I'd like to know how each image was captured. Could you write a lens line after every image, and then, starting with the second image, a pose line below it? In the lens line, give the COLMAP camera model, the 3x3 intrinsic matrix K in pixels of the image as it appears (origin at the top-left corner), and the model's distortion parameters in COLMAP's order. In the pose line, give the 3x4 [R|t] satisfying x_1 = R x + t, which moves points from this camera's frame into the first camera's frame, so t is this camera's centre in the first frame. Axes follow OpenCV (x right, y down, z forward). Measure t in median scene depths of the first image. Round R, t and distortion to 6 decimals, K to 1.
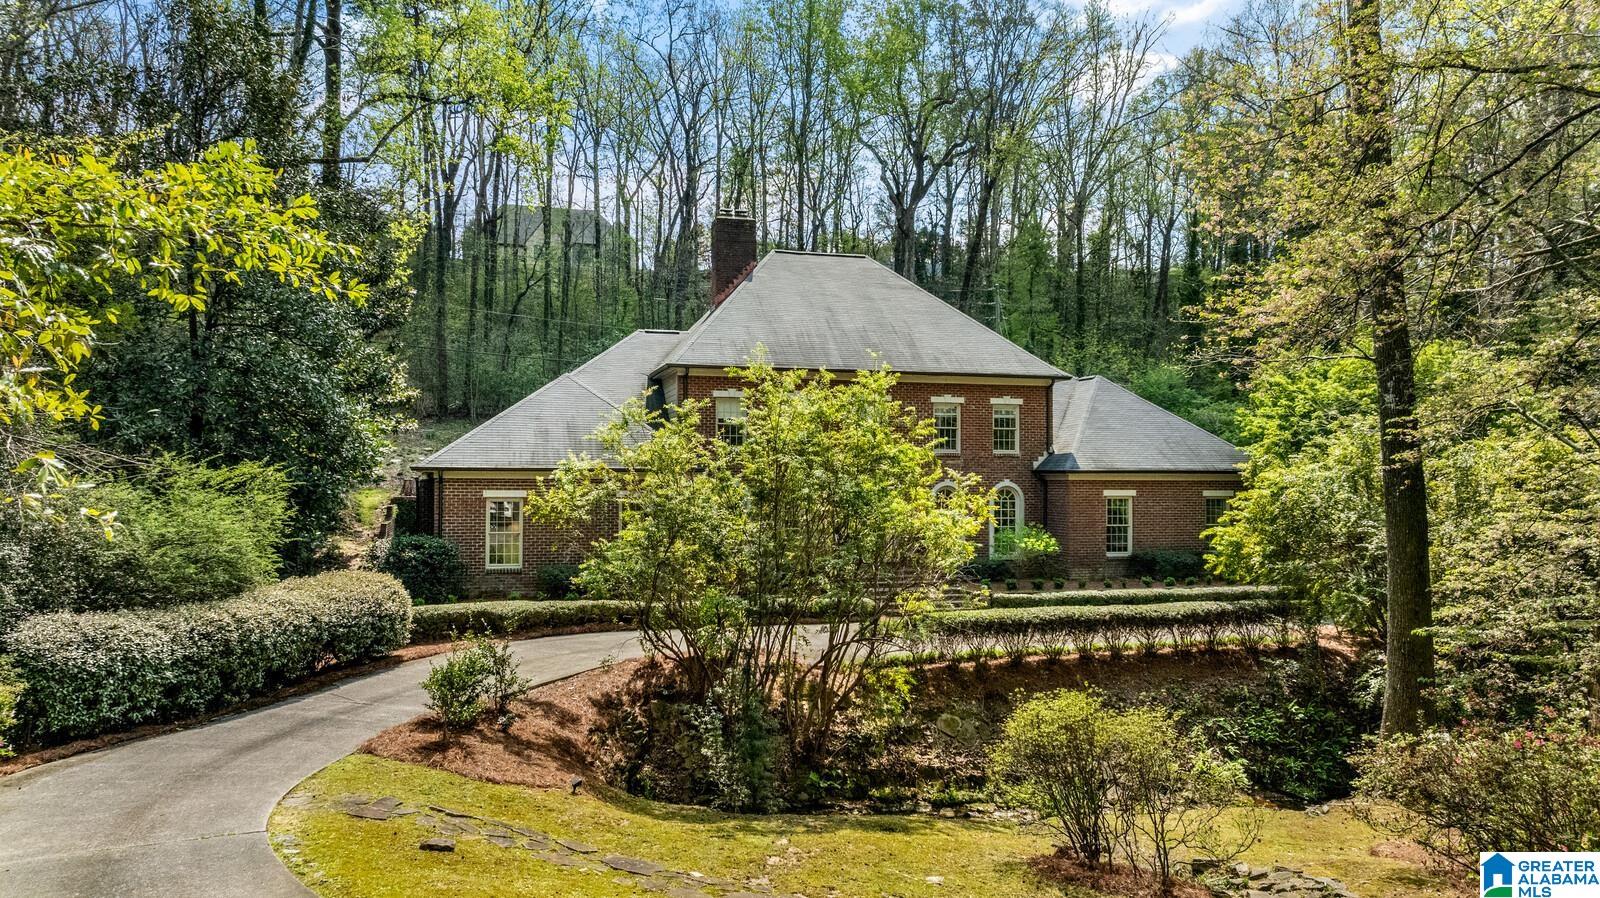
lens RADIAL K [[1140.7, 0, 828.2], [0, 1140.7, 444.8], [0, 0, 1]] dist [-0.064901, 0.073862]
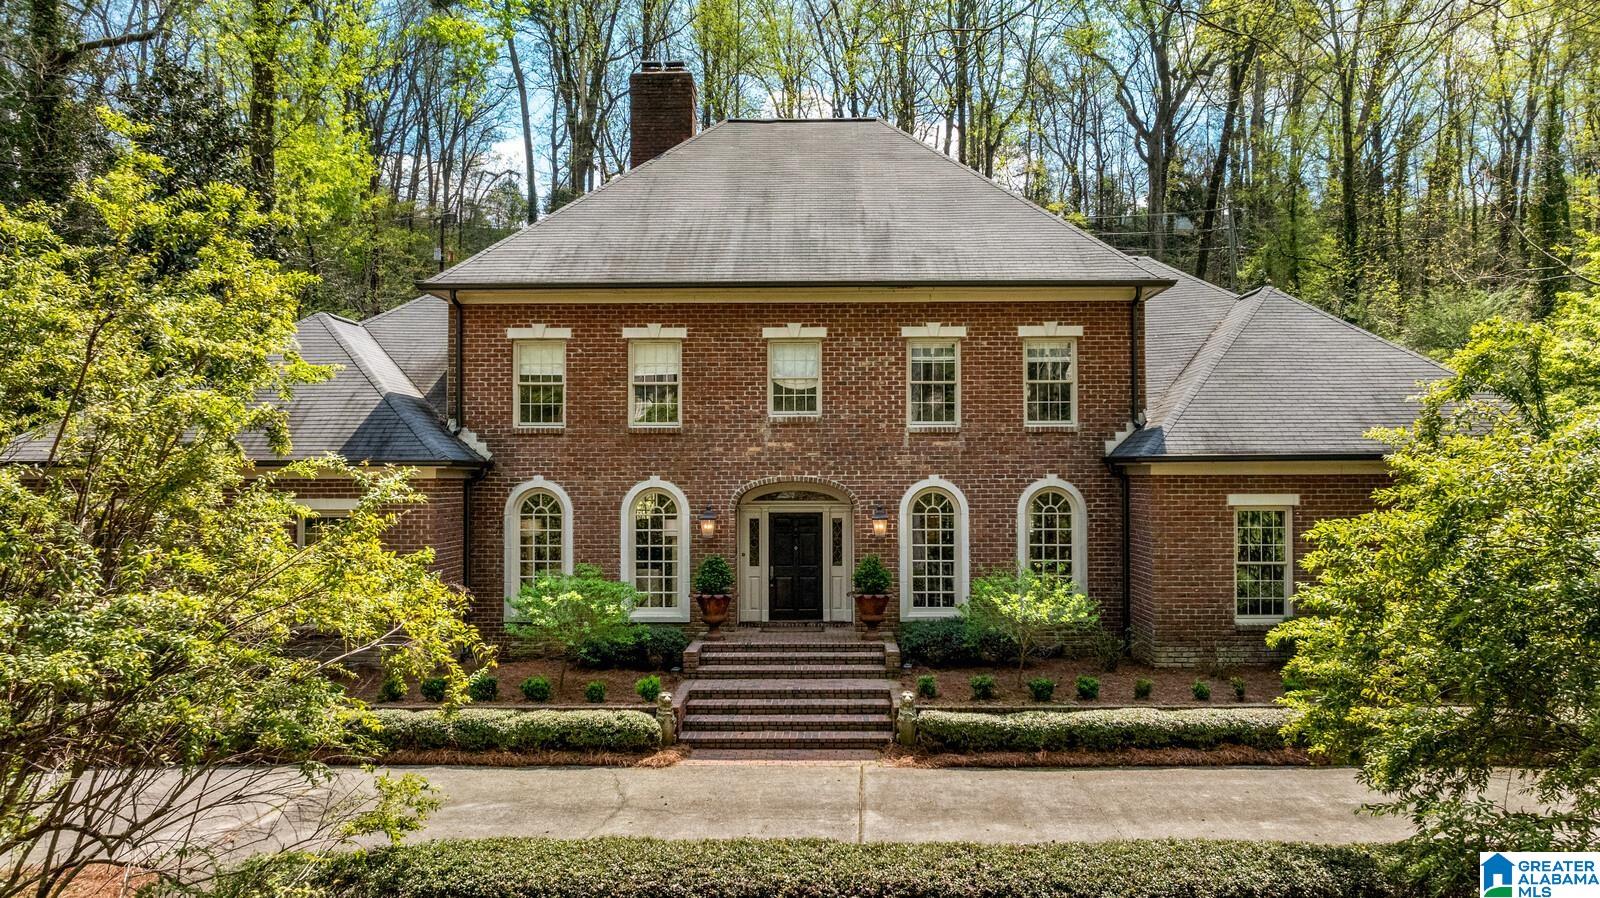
lens RADIAL K [[1140.7, 0, 828.2], [0, 1140.7, 444.8], [0, 0, 1]] dist [-0.064901, 0.073862]
pose [[0.955817, -0.014856, -0.293587, 0.258344], [0.016527, 0.999858, 0.003212, 0.015244], [0.293497, -0.007922, 0.955927, 0.539826]]
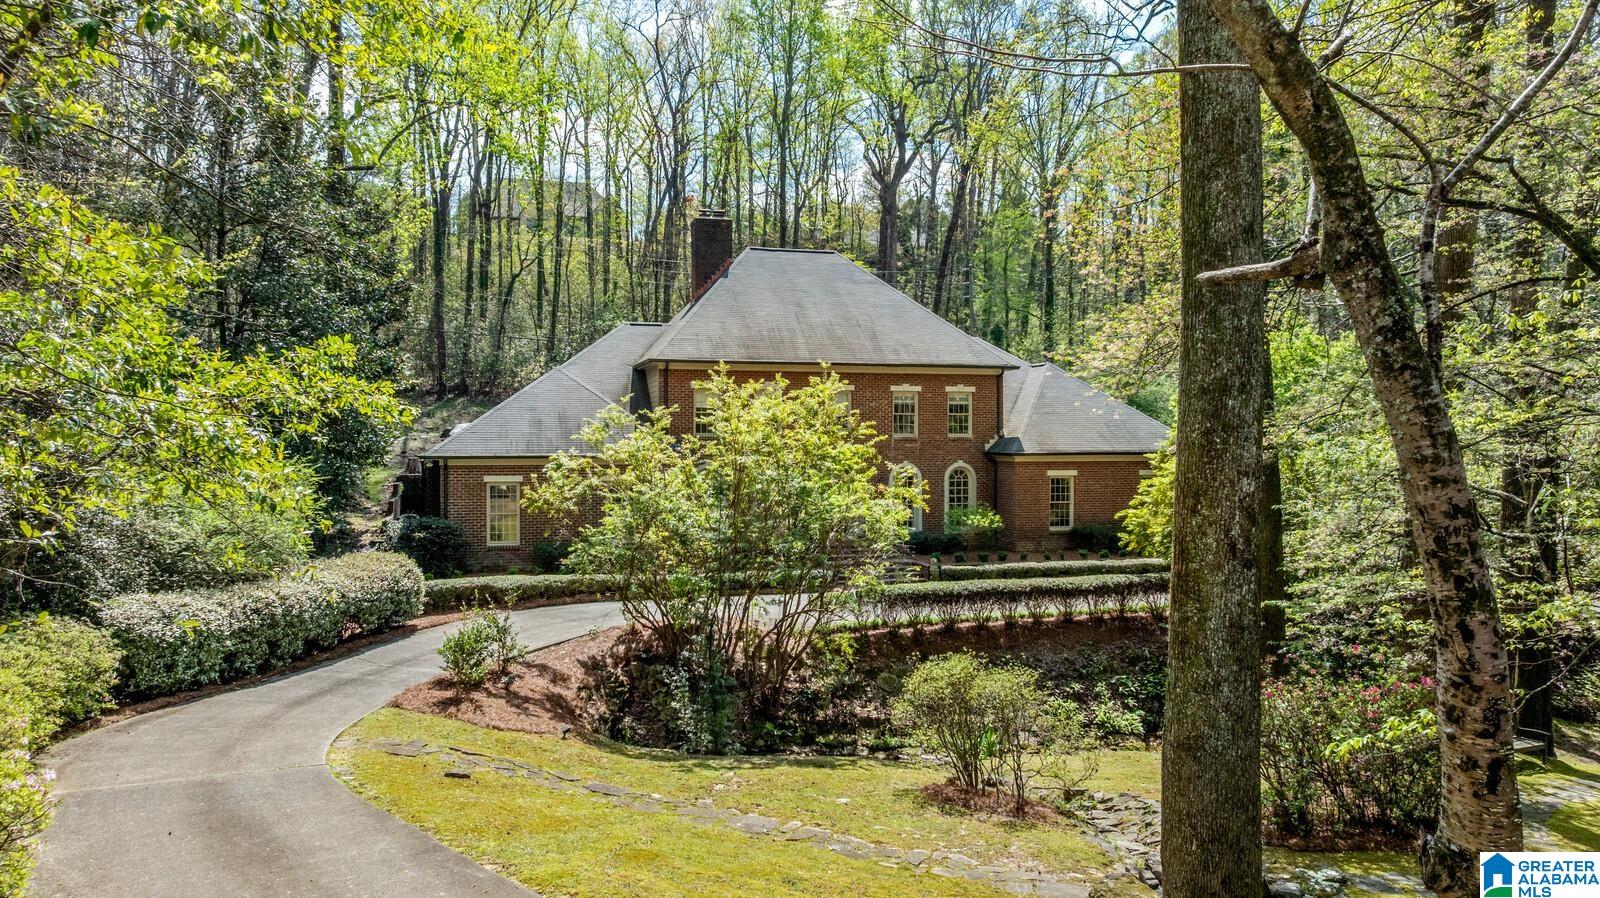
lens RADIAL K [[1140.7, 0, 828.2], [0, 1140.7, 444.8], [0, 0, 1]] dist [-0.064901, 0.073862]
pose [[0.999986, -0.004293, 0.003063, 0.031666], [0.004186, 0.999414, 0.033971, -0.027151], [-0.003207, -0.033958, 0.999418, -0.116563]]
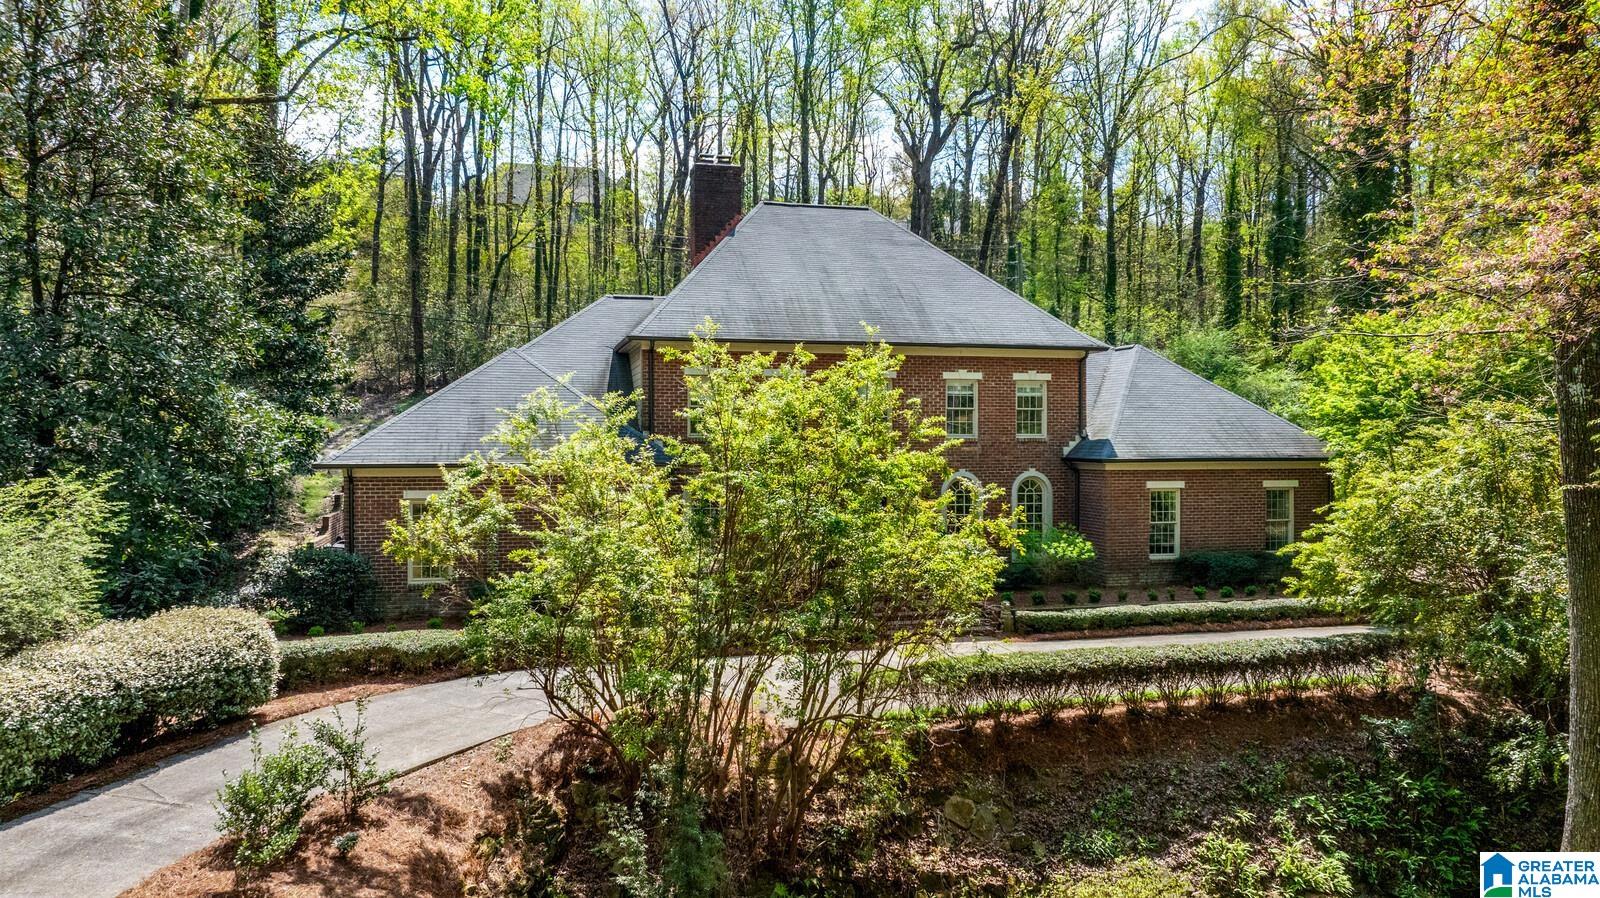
lens RADIAL K [[1140.7, 0, 828.2], [0, 1140.7, 444.8], [0, 0, 1]] dist [-0.064901, 0.073862]
pose [[0.999820, -0.004634, -0.018405, 0.023910], [0.005251, 0.999422, 0.033591, -0.020186], [0.018239, -0.033681, 0.999266, 0.174766]]
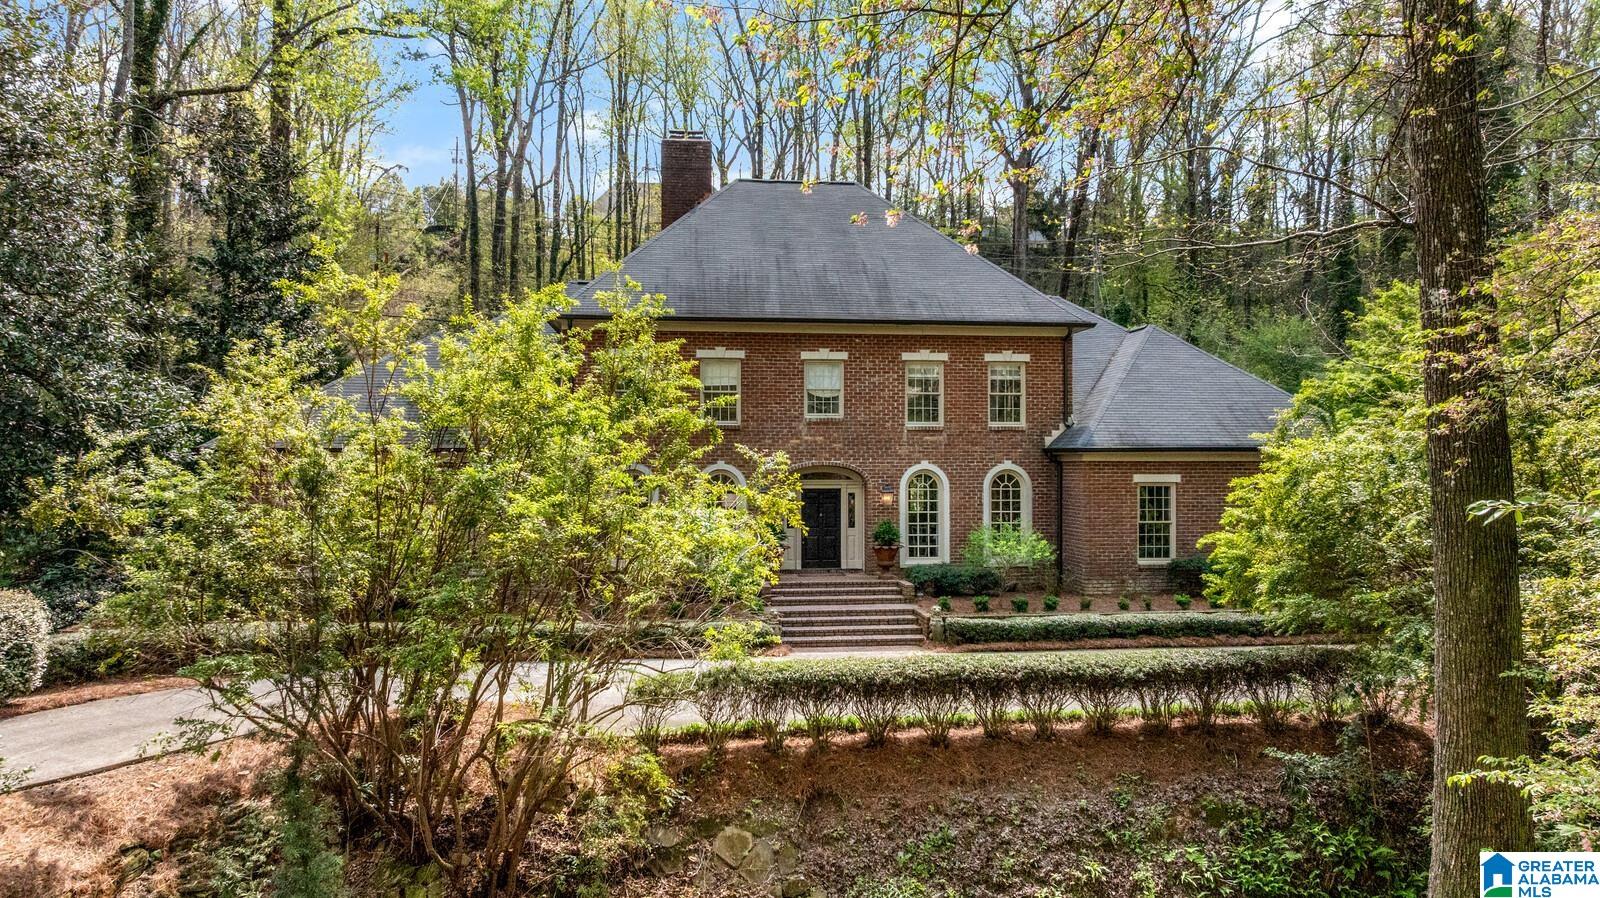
lens RADIAL K [[1140.7, 0, 828.2], [0, 1140.7, 444.8], [0, 0, 1]] dist [-0.064901, 0.073862]
pose [[0.987584, -0.007862, -0.156895, 0.190065], [0.009971, 0.999870, 0.012659, 0.010933], [0.156775, -0.014066, 0.987534, 0.281137]]
